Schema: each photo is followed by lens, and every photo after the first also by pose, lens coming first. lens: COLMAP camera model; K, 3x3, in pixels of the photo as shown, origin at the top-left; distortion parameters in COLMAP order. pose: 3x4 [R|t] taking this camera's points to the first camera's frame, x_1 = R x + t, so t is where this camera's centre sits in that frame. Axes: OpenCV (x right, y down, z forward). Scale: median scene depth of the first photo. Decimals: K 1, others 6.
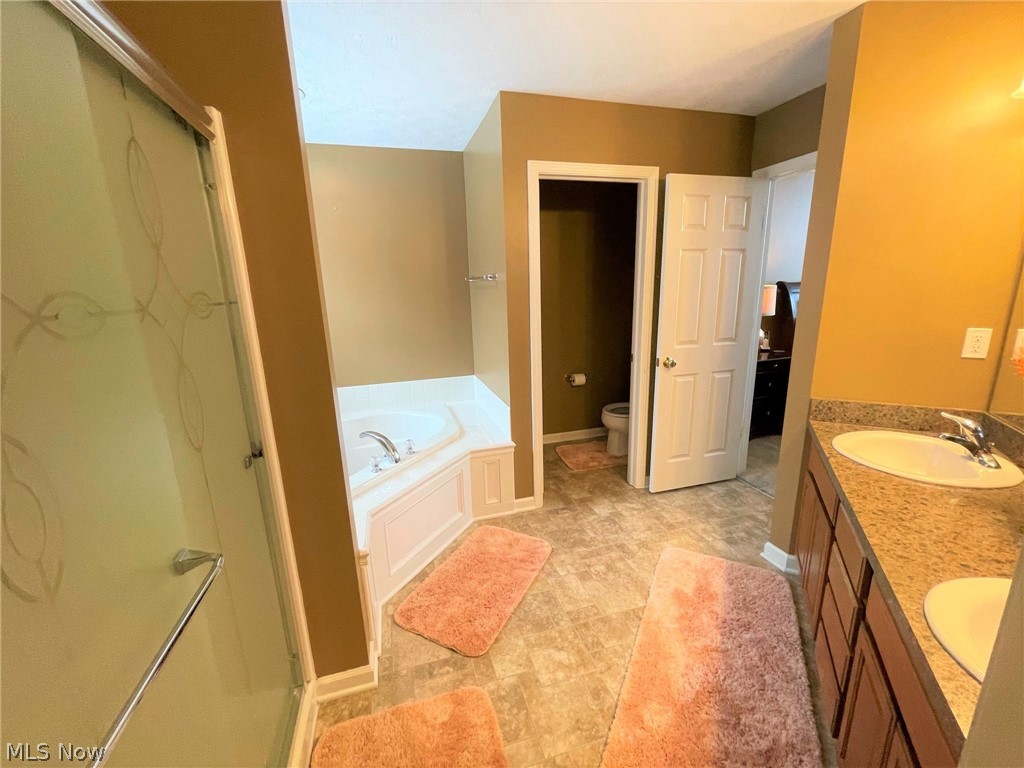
lens RADIAL K [[411.1, 0, 518.2], [0, 411.1, 382.1], [0, 0, 1]] dist [-0.001326, -0.000202]
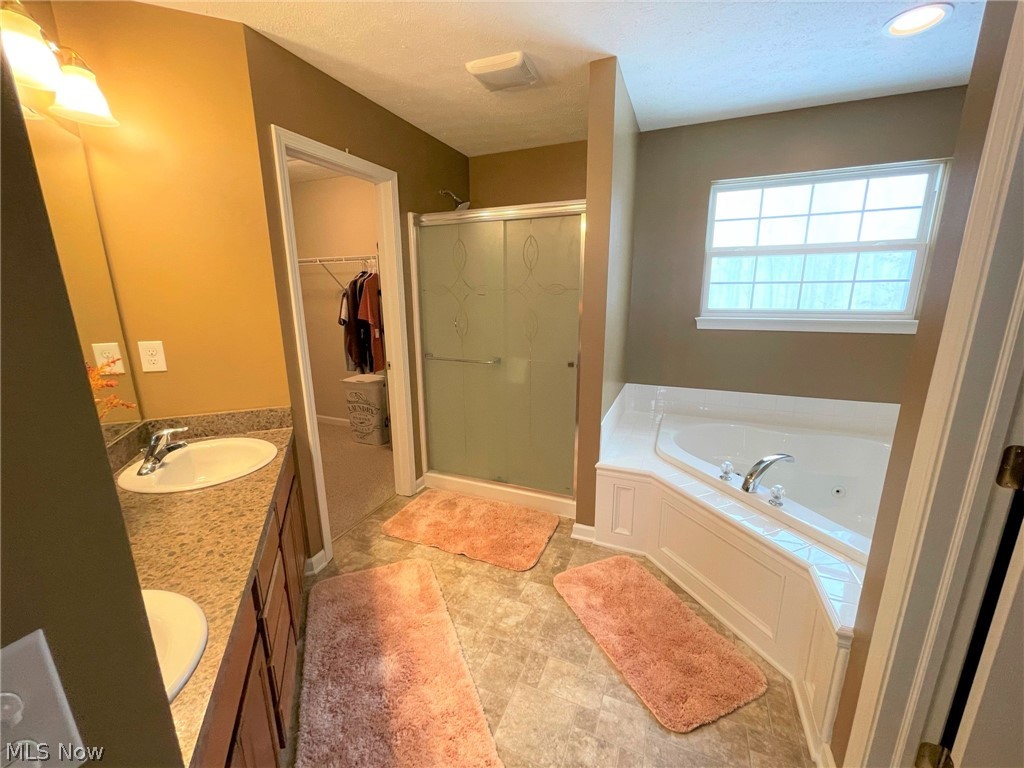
lens RADIAL K [[411.1, 0, 509.4], [0, 411.1, 380.4], [0, 0, 1]] dist [-0.001326, -0.000202]
pose [[-0.640581, 0.200052, -0.741374, 0.810214], [-0.145867, 0.916188, 0.373260, -0.353748], [0.753909, 0.347245, -0.557711, 1.393303]]
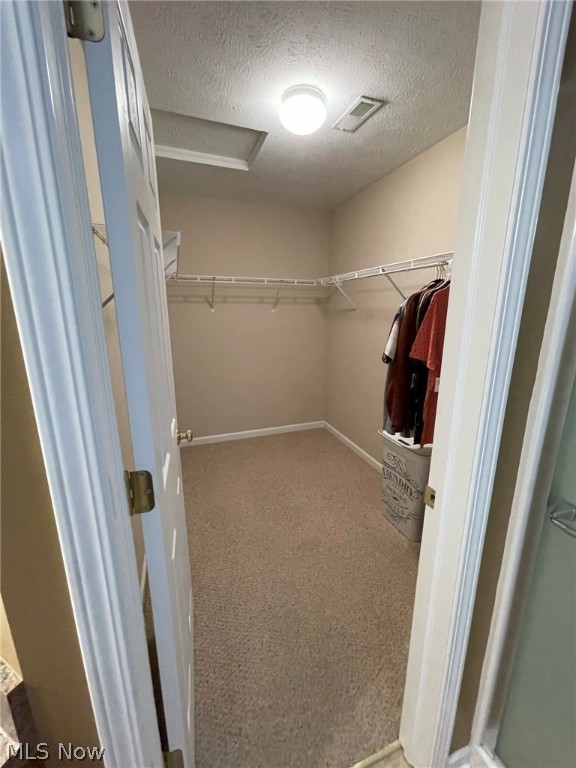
lens RADIAL K [[308.4, 0, 288.0], [0, 308.4, 380.6], [0, 0, 1]] dist [-0.001326, -0.000202]
pose [[-0.998862, 0.033161, -0.034269, 0.360459], [0.015299, 0.903494, 0.428328, -0.189030], [0.045166, 0.427316, -0.902973, 0.768939]]
